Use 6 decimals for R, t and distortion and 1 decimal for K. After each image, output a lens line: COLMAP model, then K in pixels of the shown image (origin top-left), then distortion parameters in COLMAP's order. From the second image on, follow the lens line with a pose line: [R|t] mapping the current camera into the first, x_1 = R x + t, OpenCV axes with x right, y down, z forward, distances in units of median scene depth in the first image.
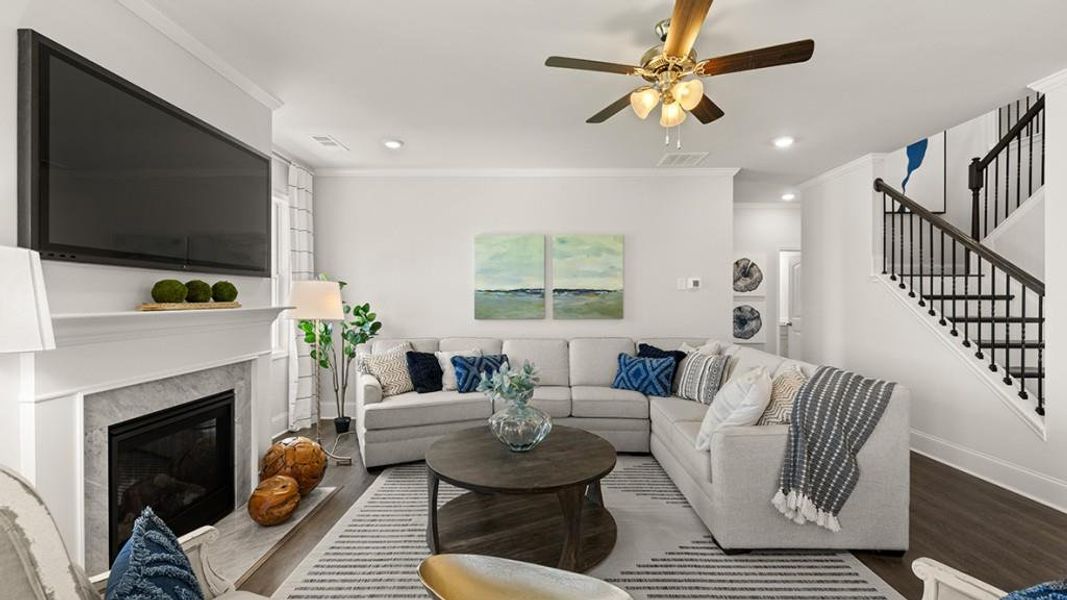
lens RADIAL K [[447.9, 0, 533.2], [0, 447.9, 298.6], [0, 0, 1]] dist [-0.000392, -0.000707]
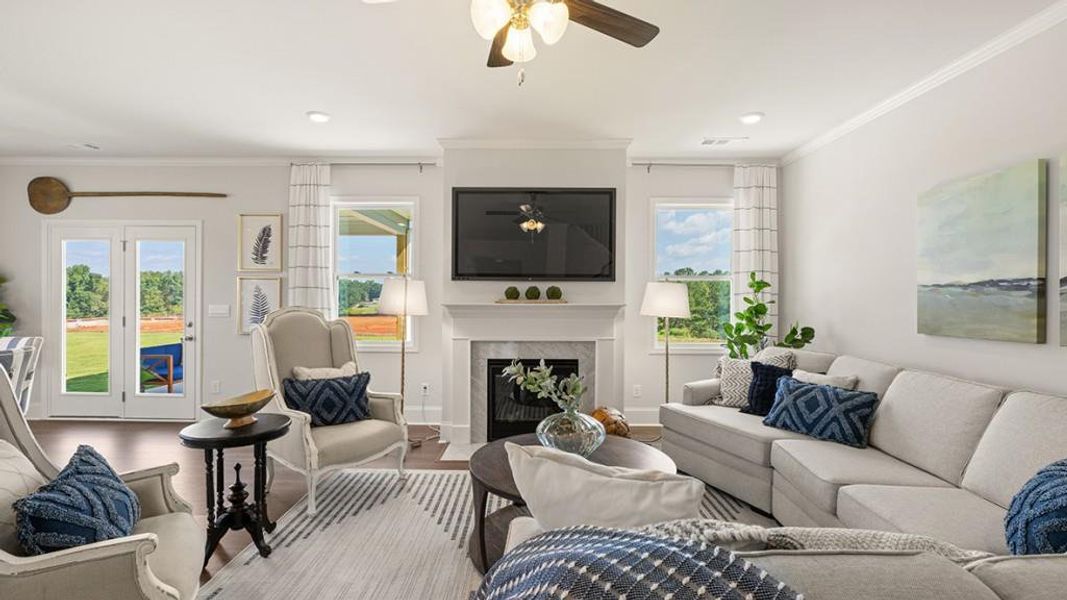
lens RADIAL K [[482.1, 0, 532.3], [0, 482.1, 300.8], [0, 0, 1]] dist [0.000354, 0.000704]
pose [[-0.006464, 0.005844, -0.999962, 0.574296], [-0.005684, 0.999967, 0.005881, 0.001604], [0.999963, 0.005722, -0.006430, 0.549858]]
